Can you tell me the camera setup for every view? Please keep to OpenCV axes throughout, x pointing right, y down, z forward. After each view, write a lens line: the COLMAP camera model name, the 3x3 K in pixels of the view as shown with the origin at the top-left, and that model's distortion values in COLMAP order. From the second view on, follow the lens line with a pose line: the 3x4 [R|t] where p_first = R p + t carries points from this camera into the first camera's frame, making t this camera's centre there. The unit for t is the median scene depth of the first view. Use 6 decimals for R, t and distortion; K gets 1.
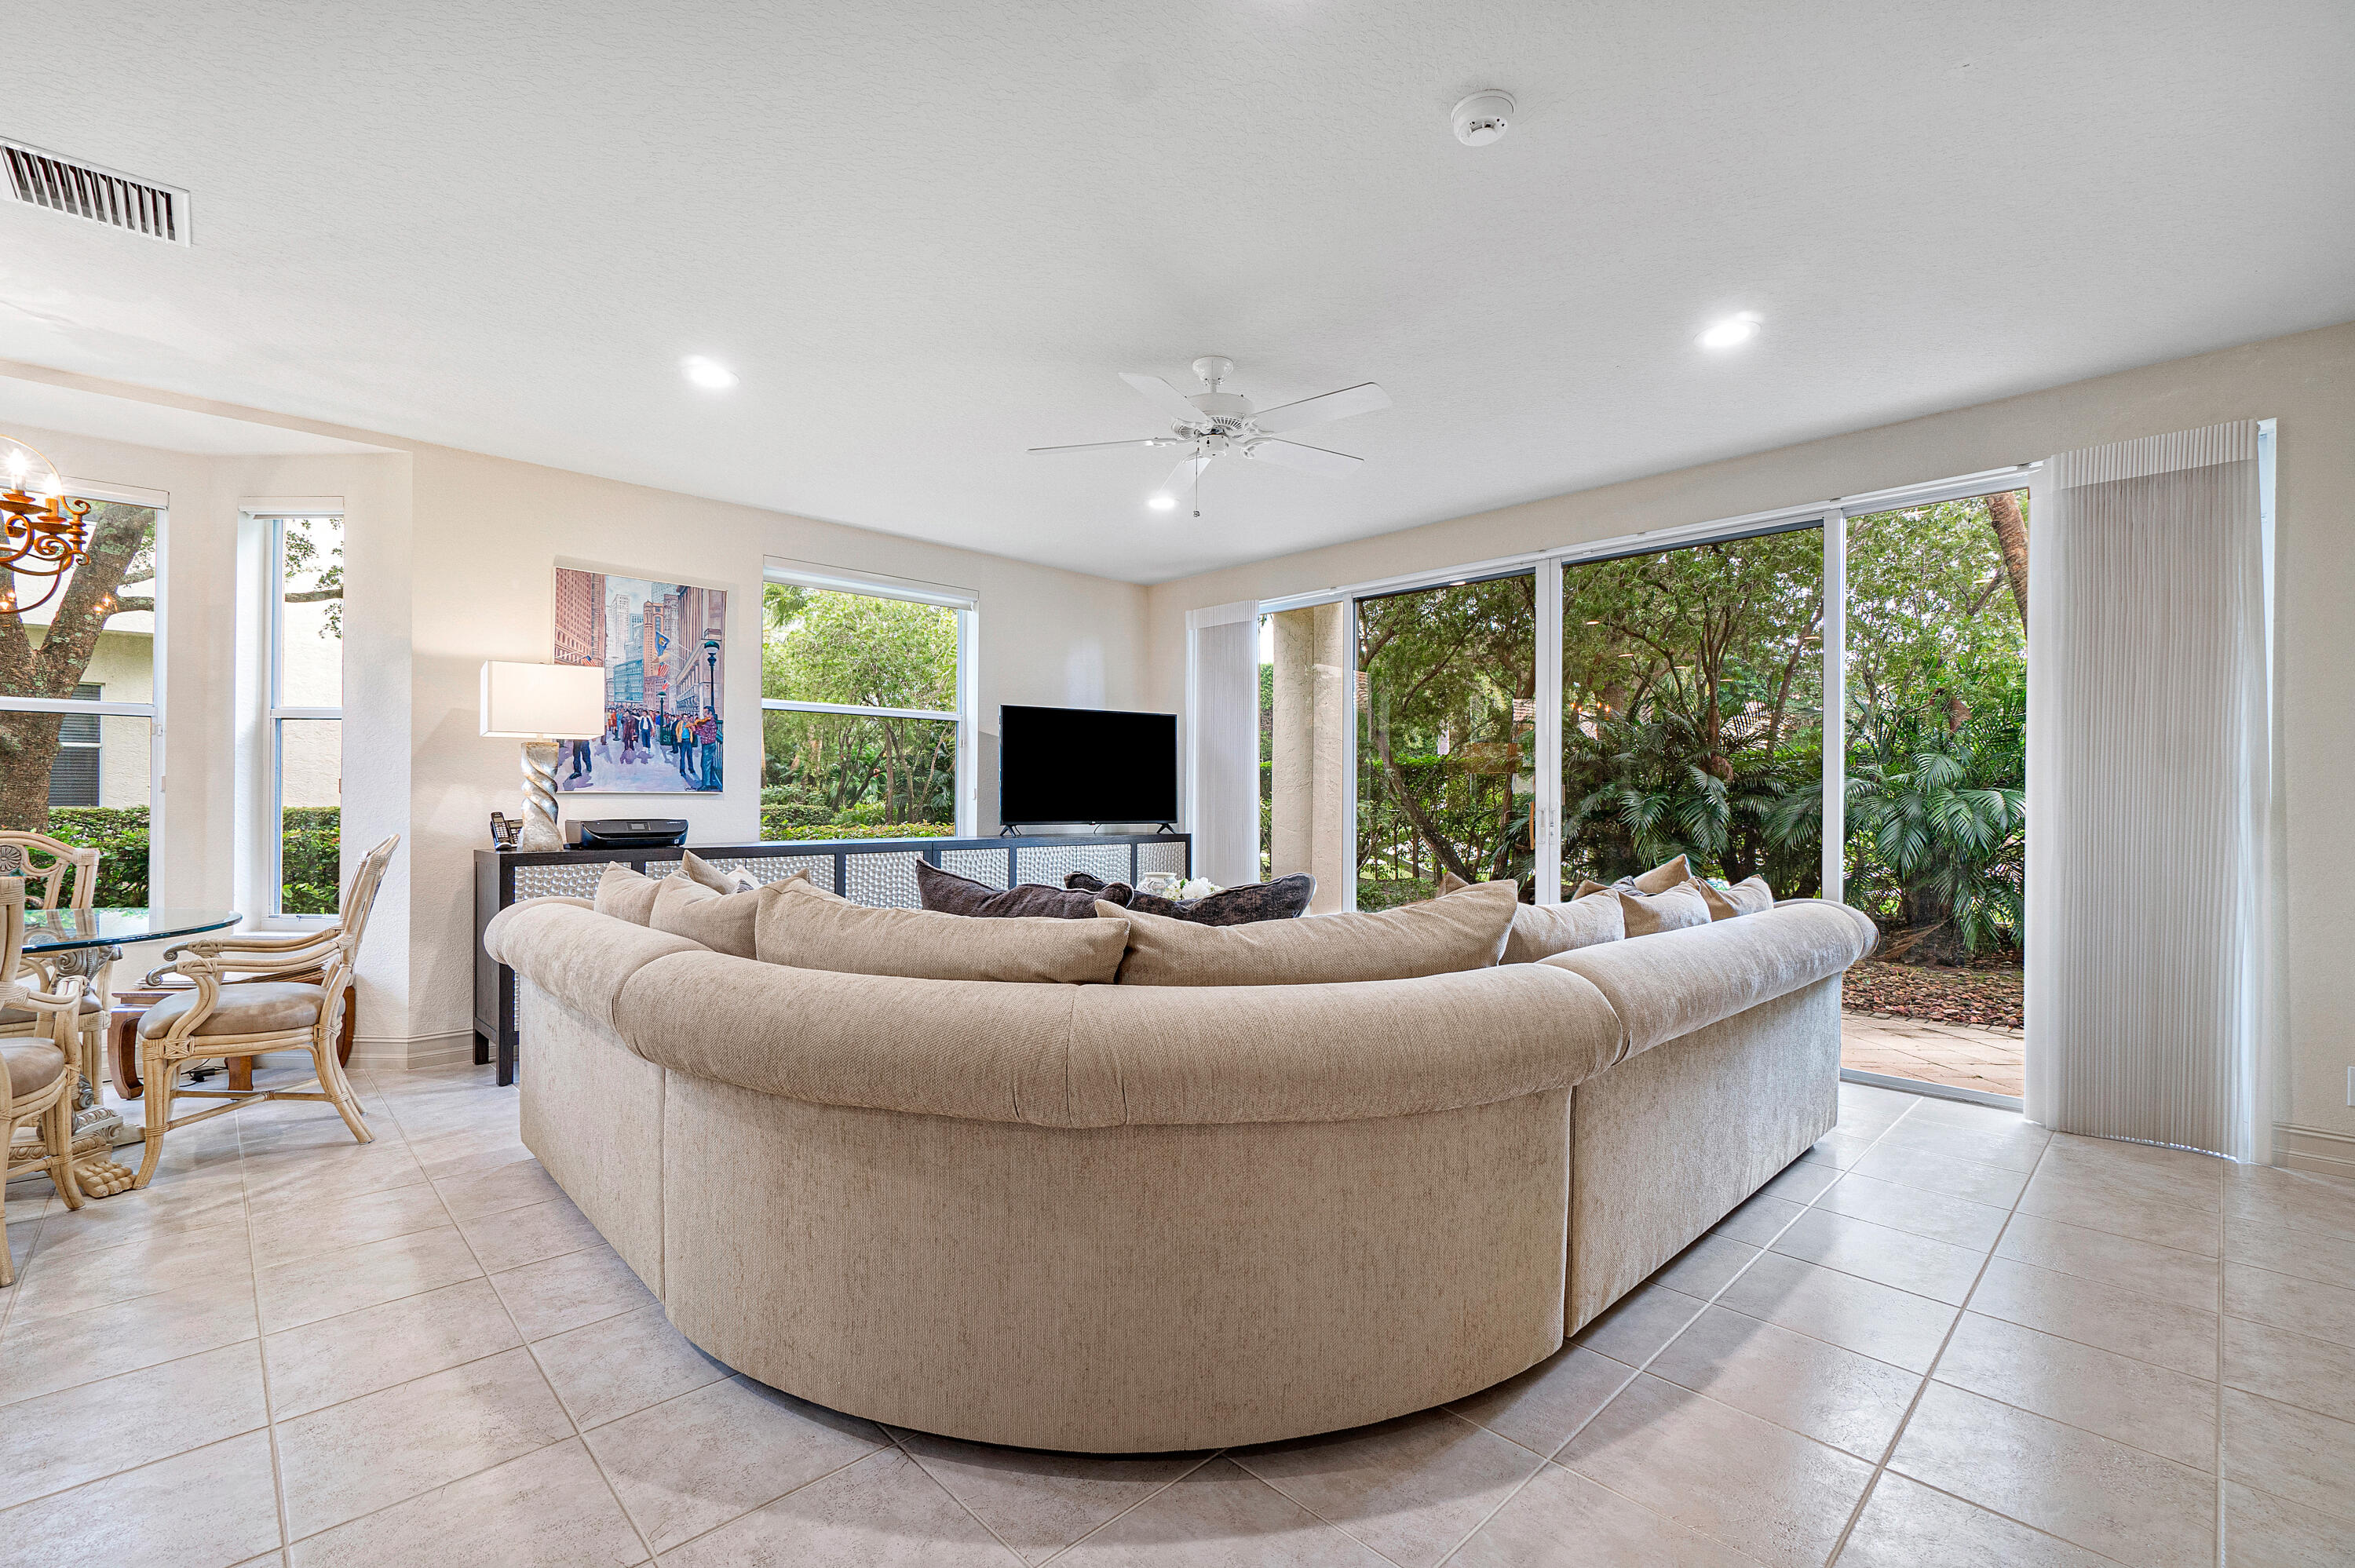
lens RADIAL K [[1021.8, 0, 1146.6], [0, 1021.8, 791.6], [0, 0, 1]] dist [-0.009365, 0.002970]
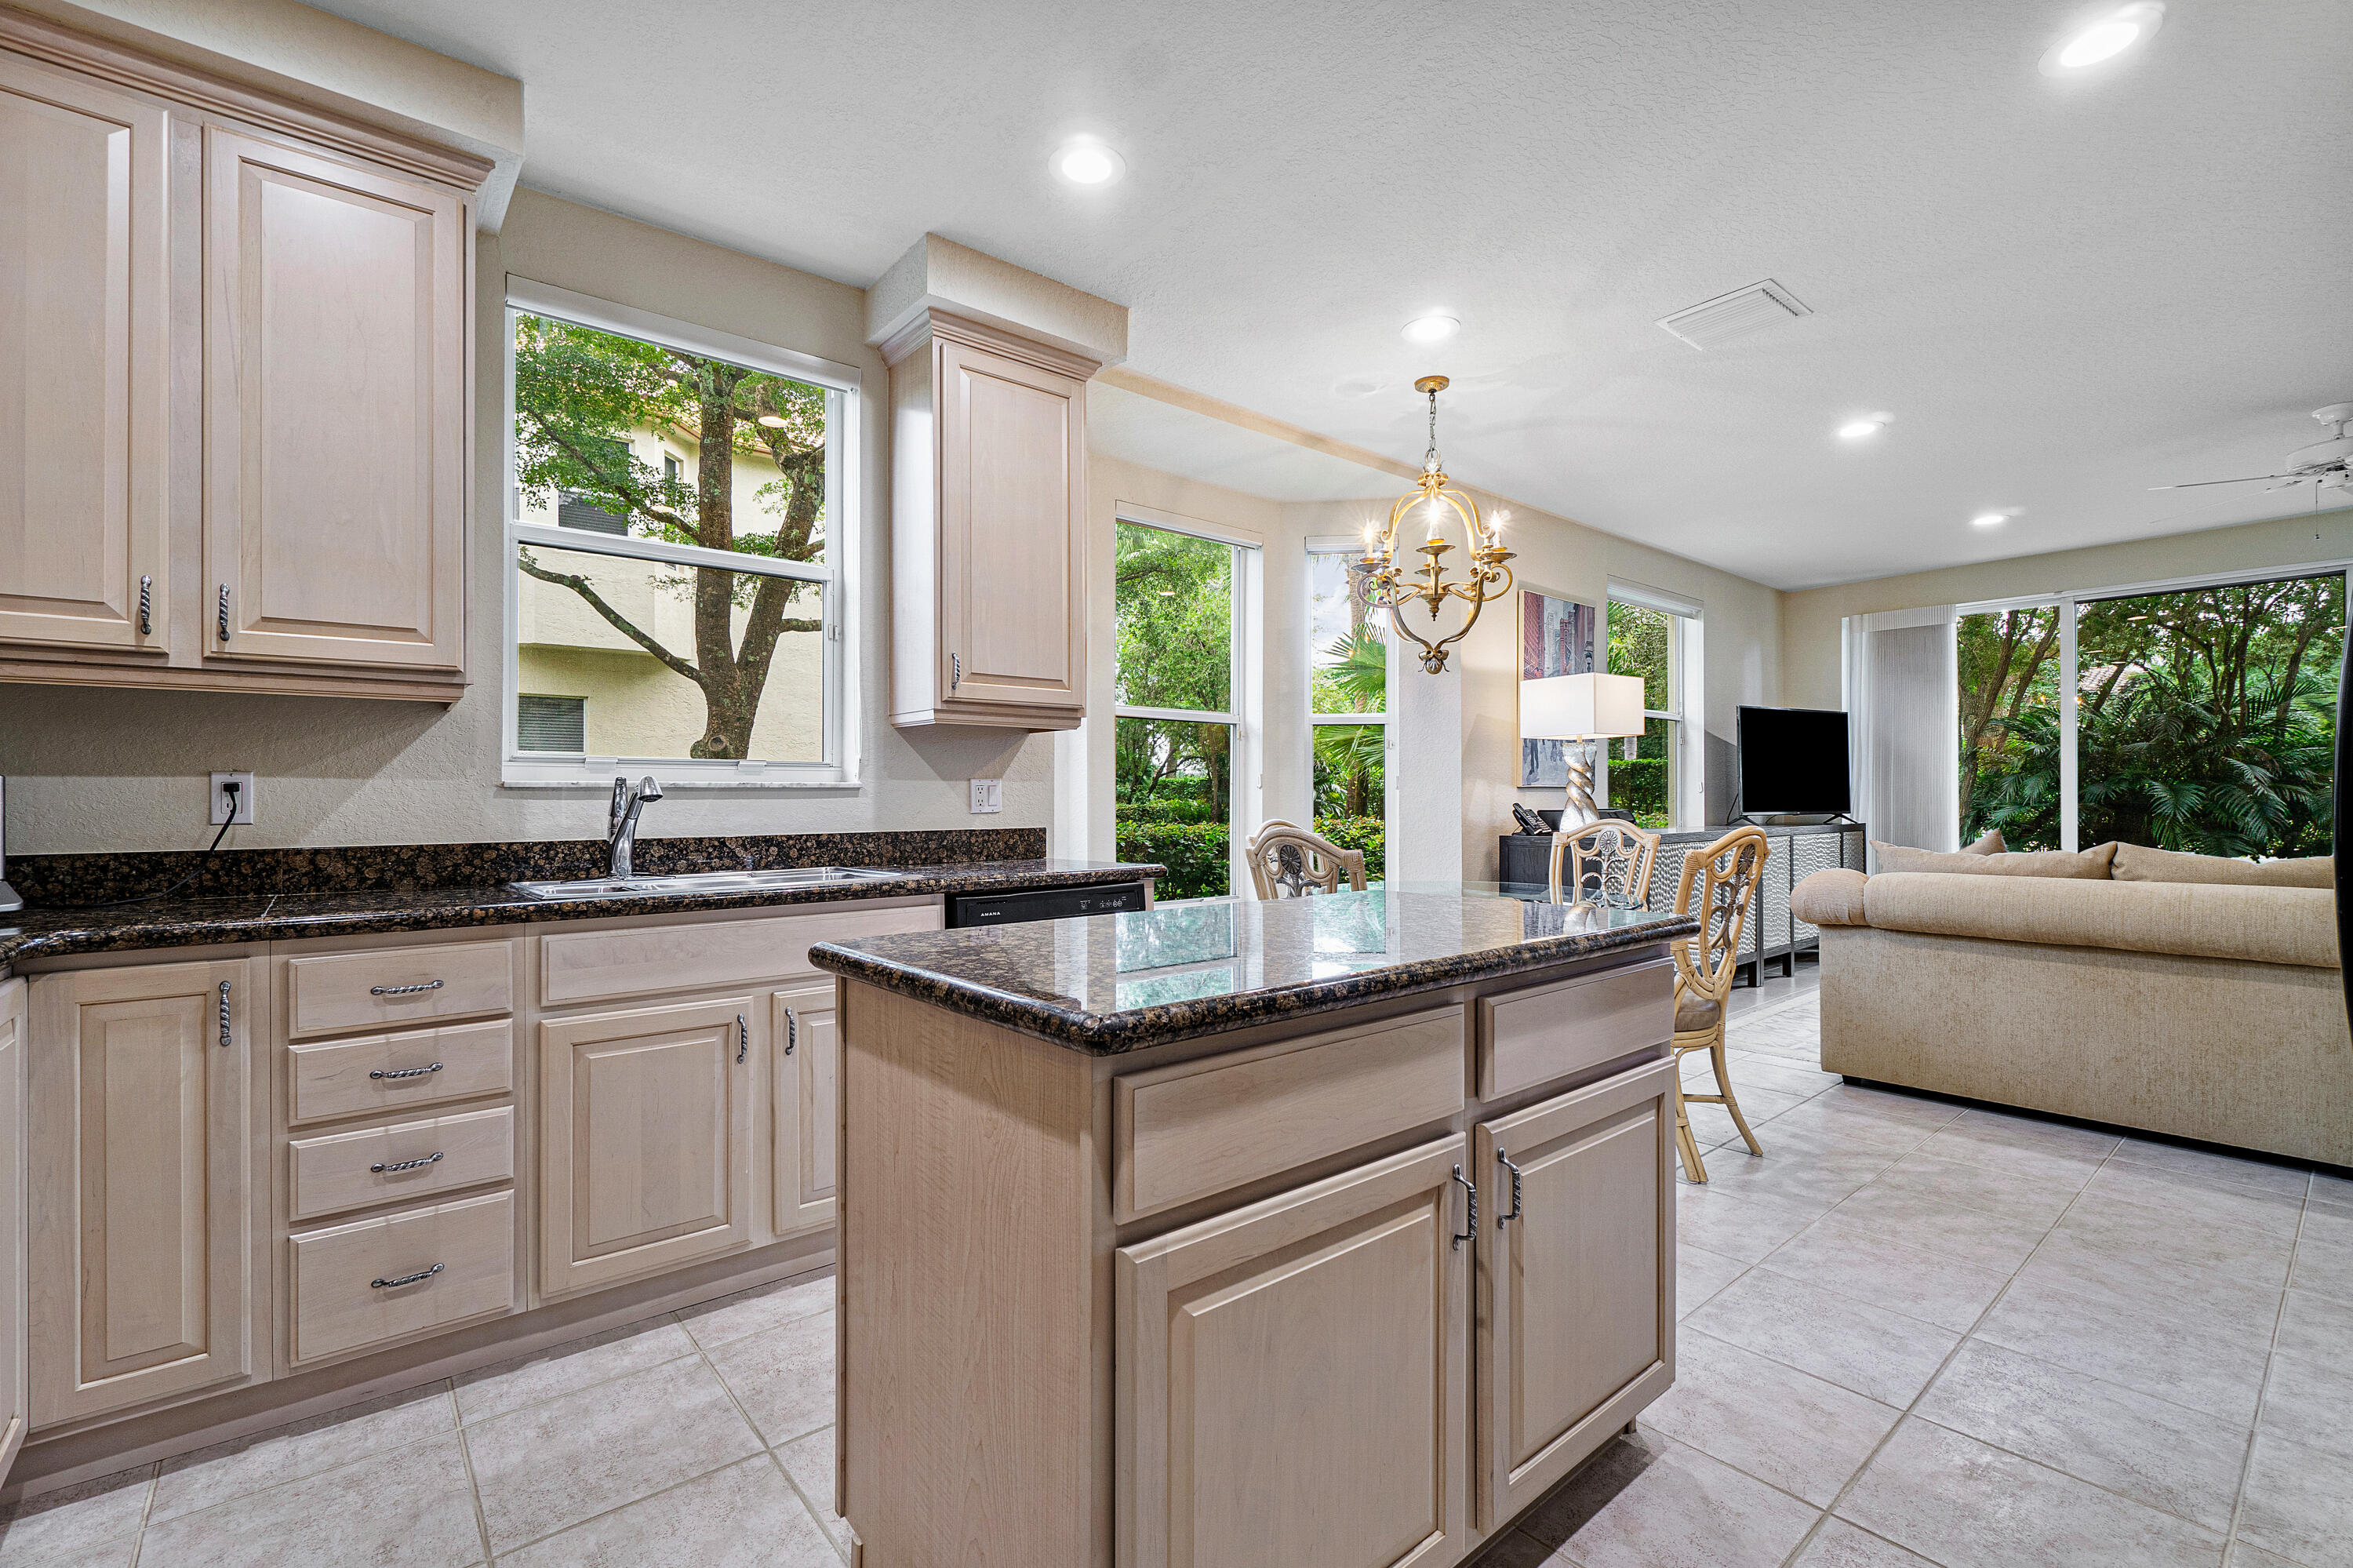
lens RADIAL K [[1021.1, 0, 1140.0], [0, 1021.1, 815.2], [0, 0, 1]] dist [-0.009365, 0.002970]
pose [[0.997306, -0.005531, -0.073147, -0.884831], [0.007206, 0.999717, 0.022658, 0.003913], [0.073001, -0.023124, 0.997064, -0.176226]]
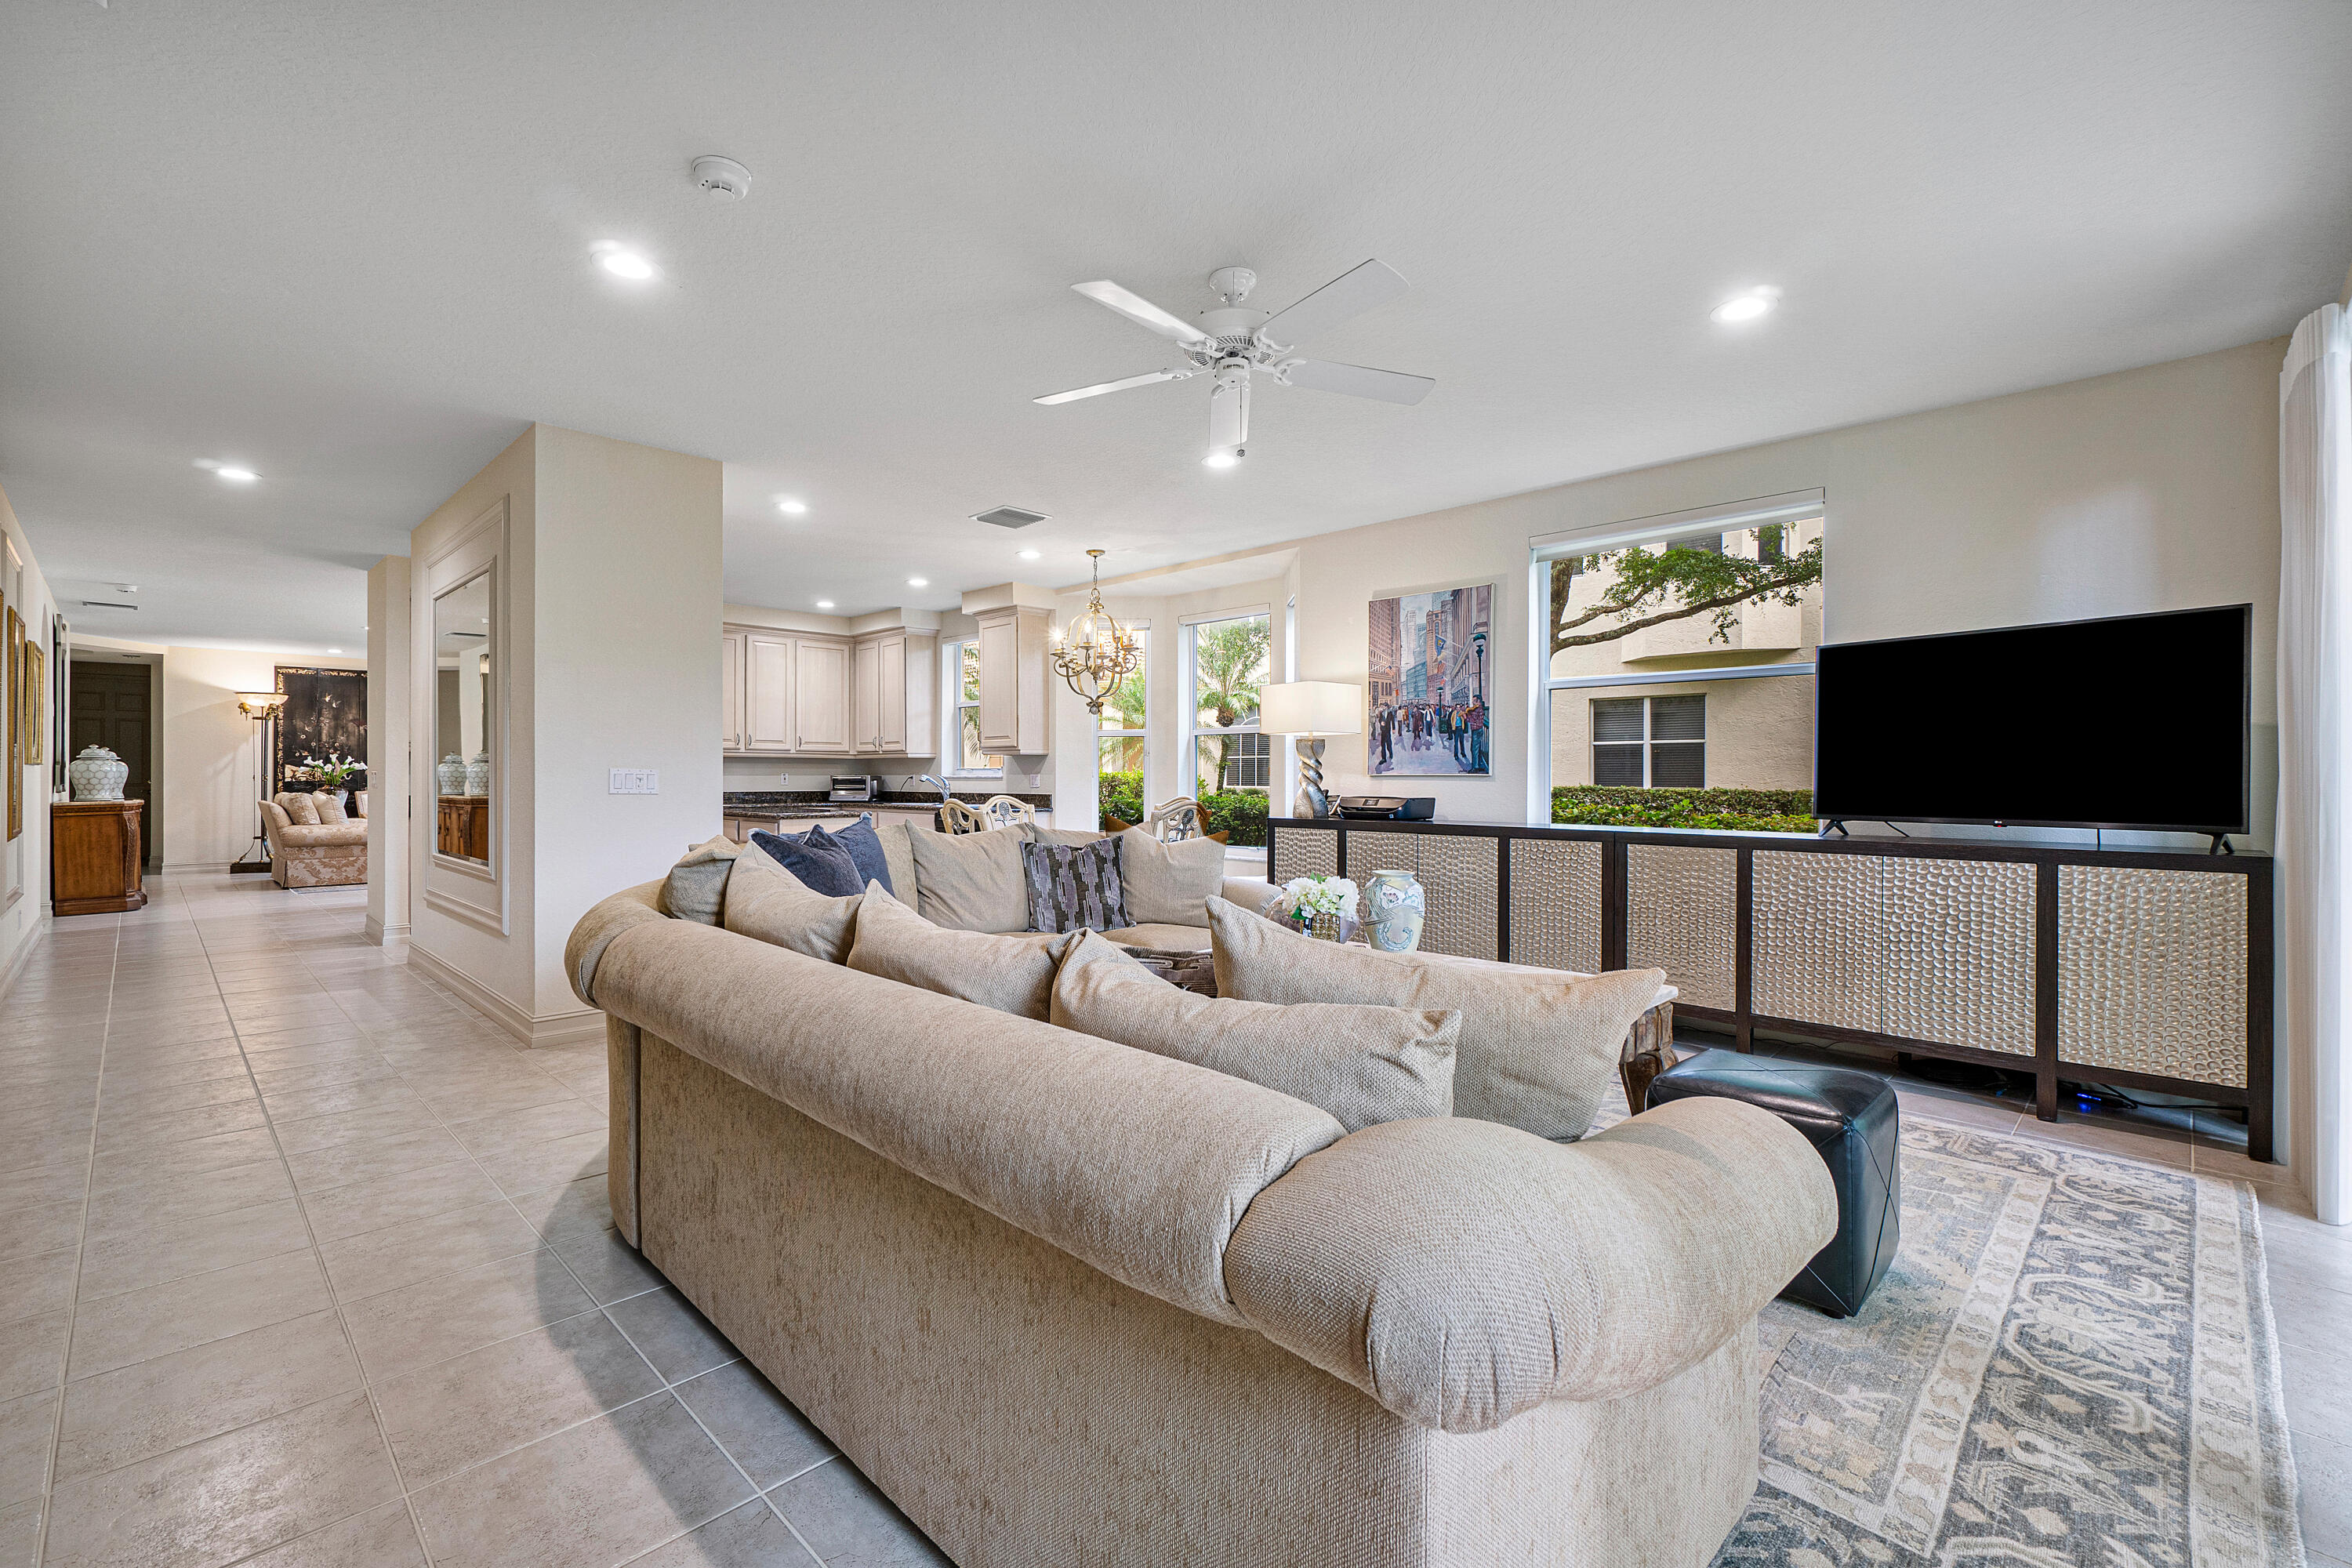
lens RADIAL K [[1020.7, 0, 1177.0], [0, 1020.7, 792.1], [0, 0, 1]] dist [-0.009365, 0.002970]
pose [[0.043128, 0.011596, -0.999002, 0.671706], [0.004061, 0.999922, 0.011782, 0.005722], [0.999061, -0.004565, 0.043077, 0.665580]]
